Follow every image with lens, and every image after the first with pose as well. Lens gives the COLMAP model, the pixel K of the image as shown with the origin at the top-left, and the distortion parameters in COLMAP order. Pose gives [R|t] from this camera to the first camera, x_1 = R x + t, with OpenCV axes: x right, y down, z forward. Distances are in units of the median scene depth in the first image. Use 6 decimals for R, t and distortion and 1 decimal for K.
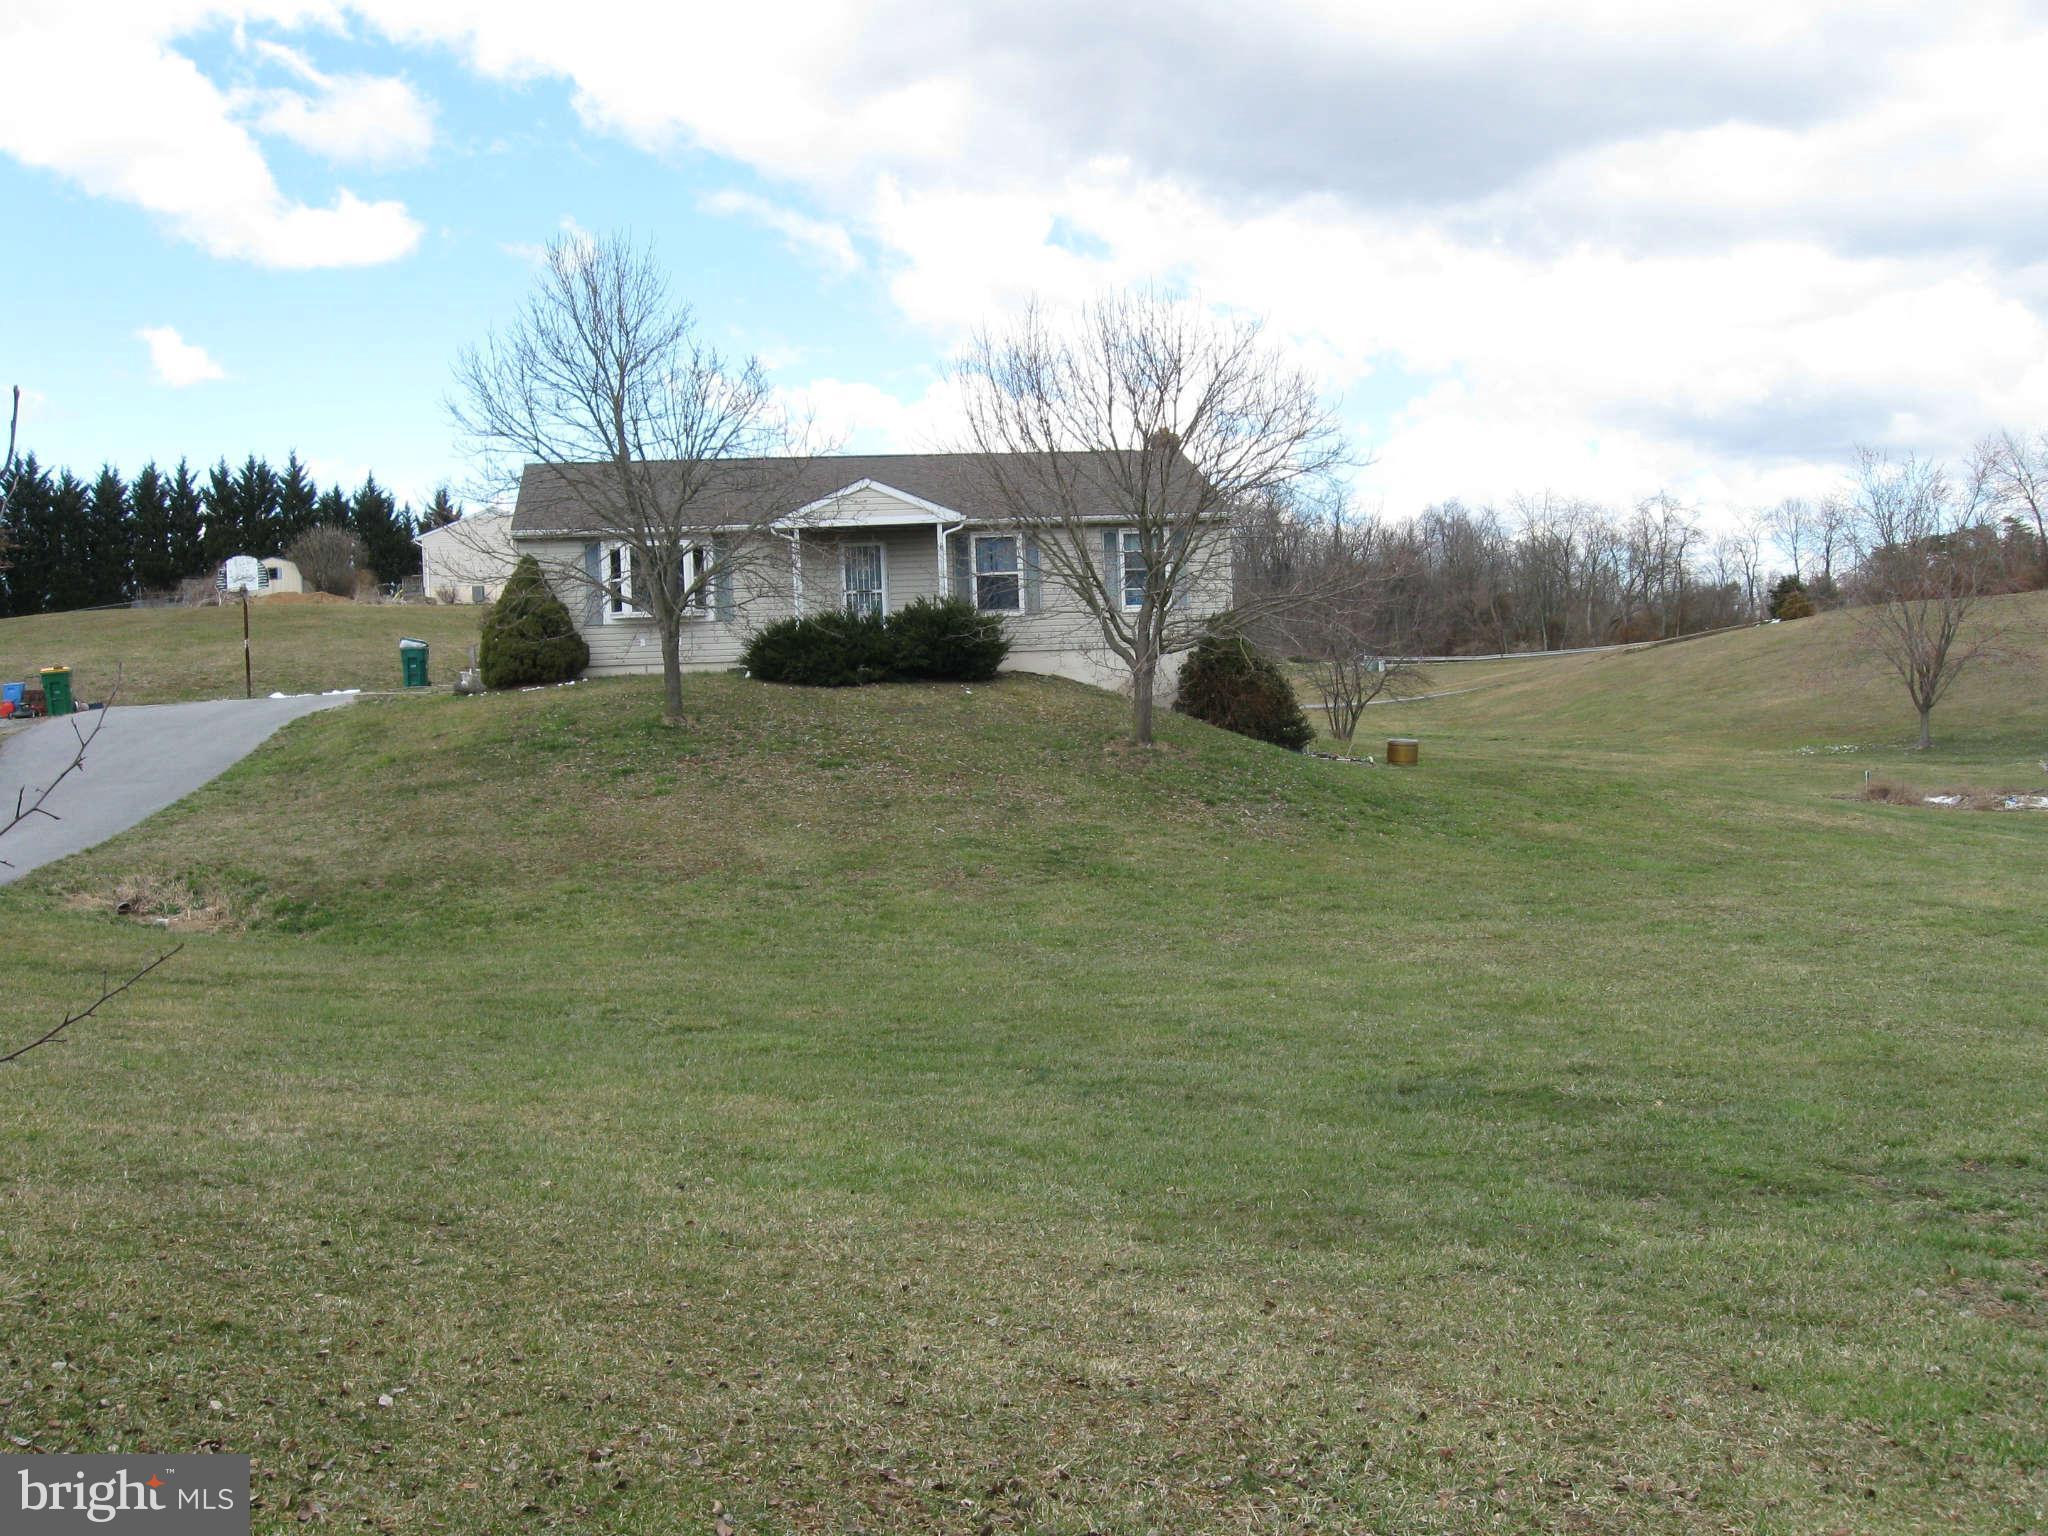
lens RADIAL K [[2106.7, 0, 1024.0], [0, 2106.7, 768.0], [0, 0, 1]] dist [-0.138201, 0.034601]
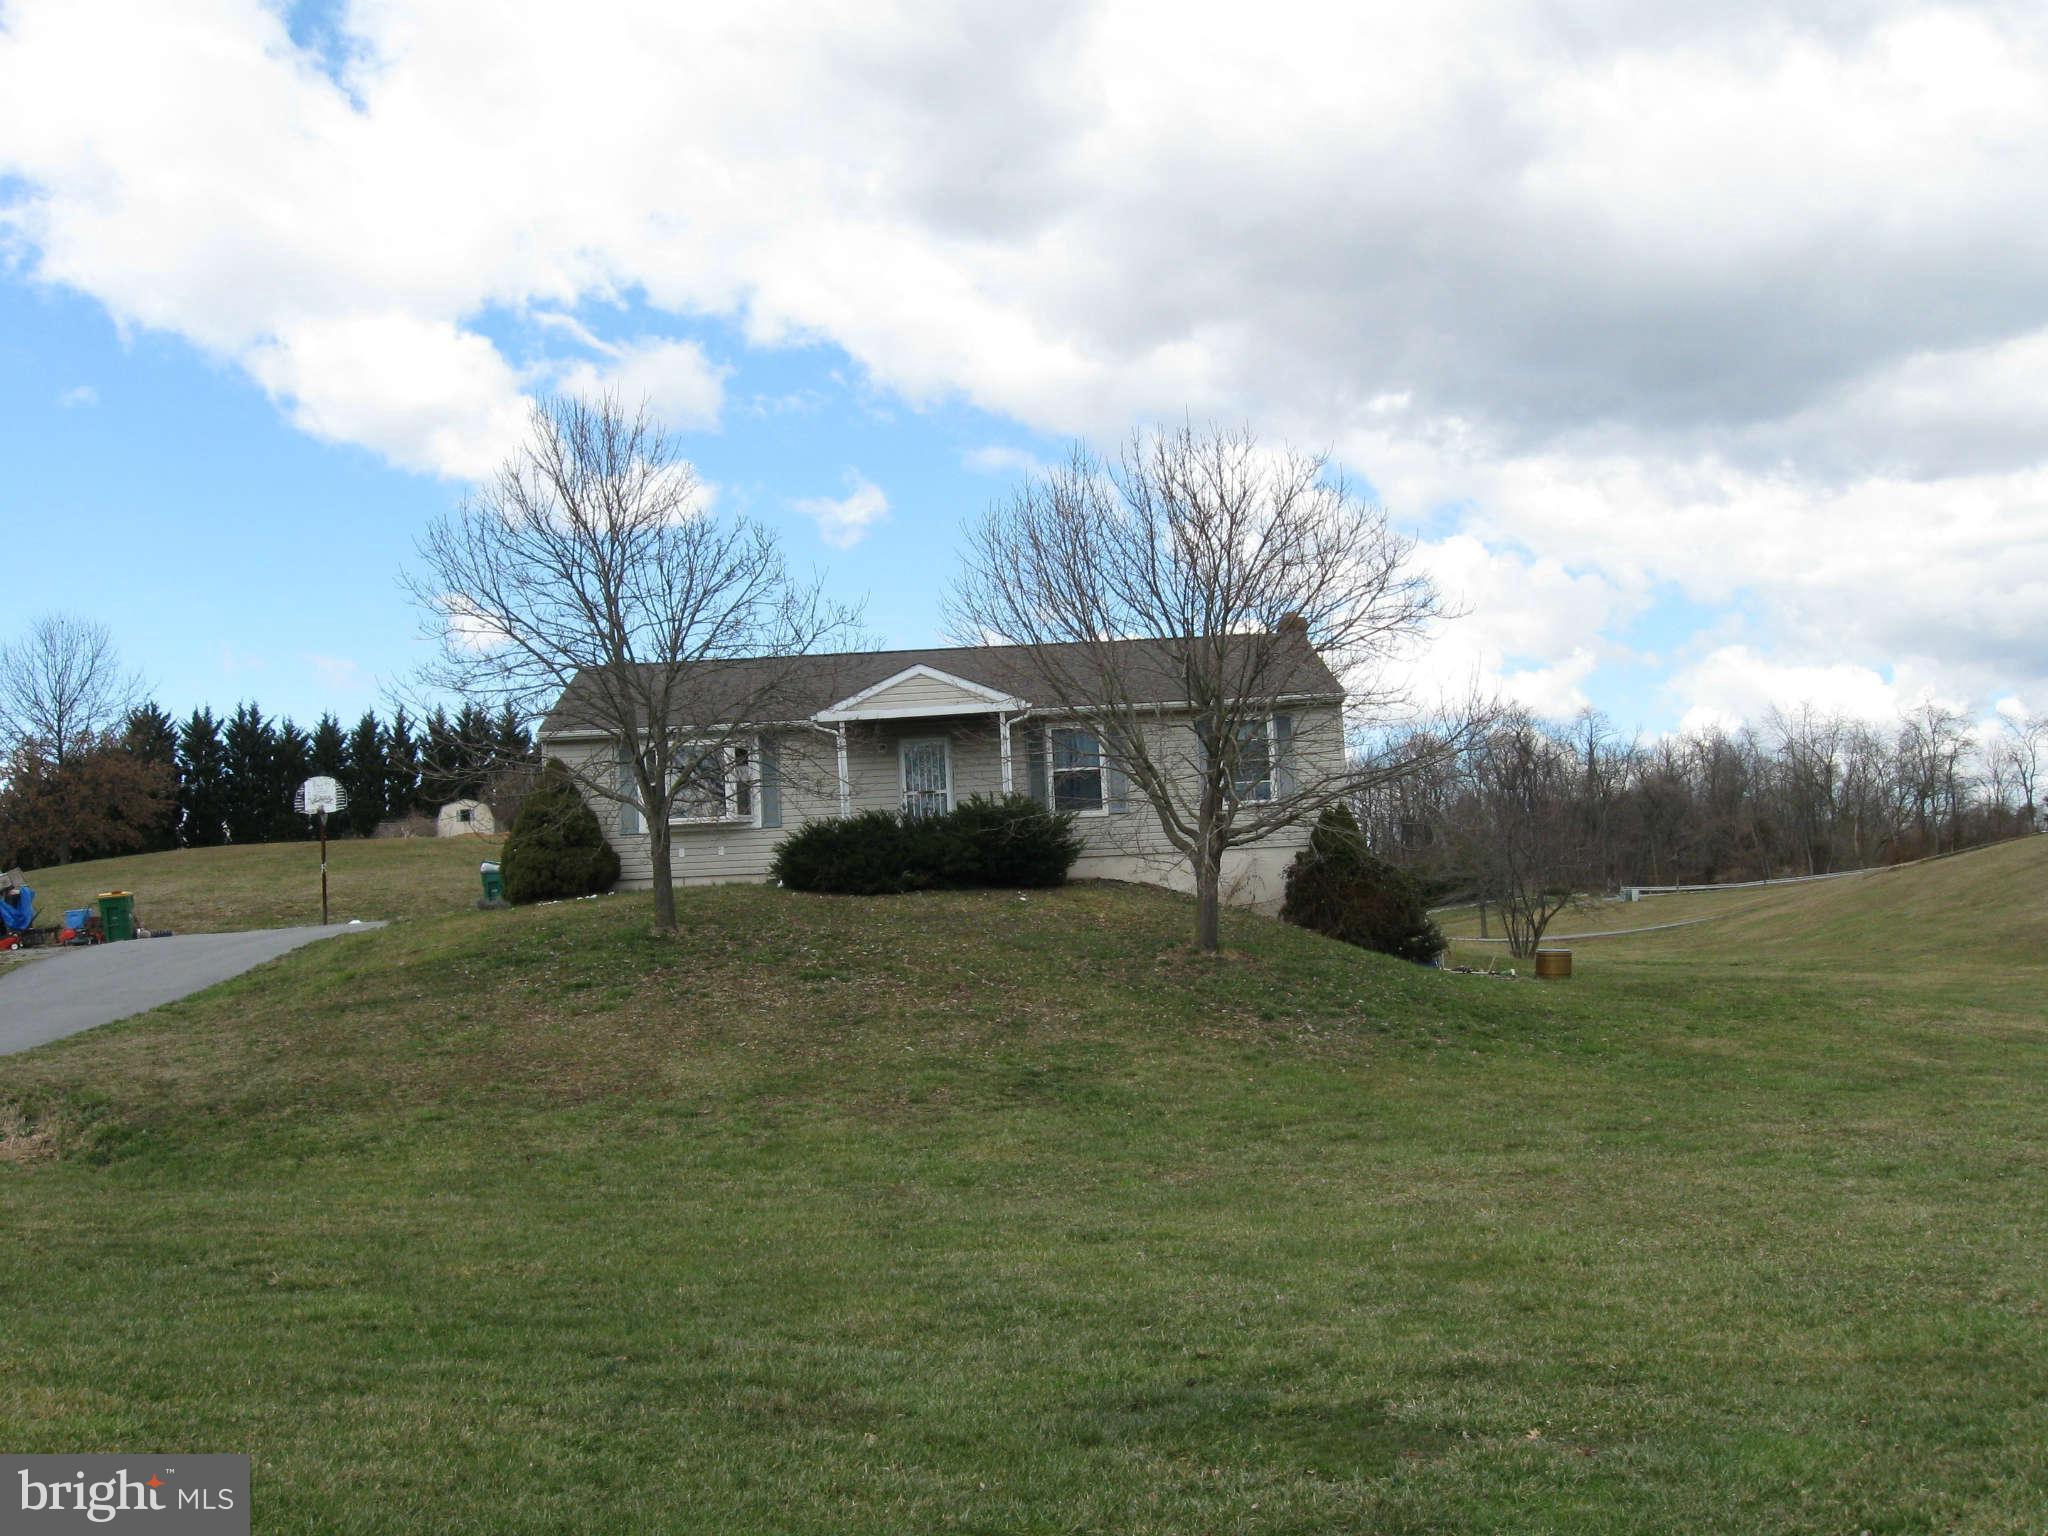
lens RADIAL K [[2106.7, 0, 1024.0], [0, 2106.7, 768.0], [0, 0, 1]] dist [-0.138201, 0.034601]
pose [[0.991045, -0.025812, -0.131008, 0.082835], [0.010072, 0.992794, -0.119411, 0.013303], [0.133146, 0.117023, 0.984164, 0.124925]]
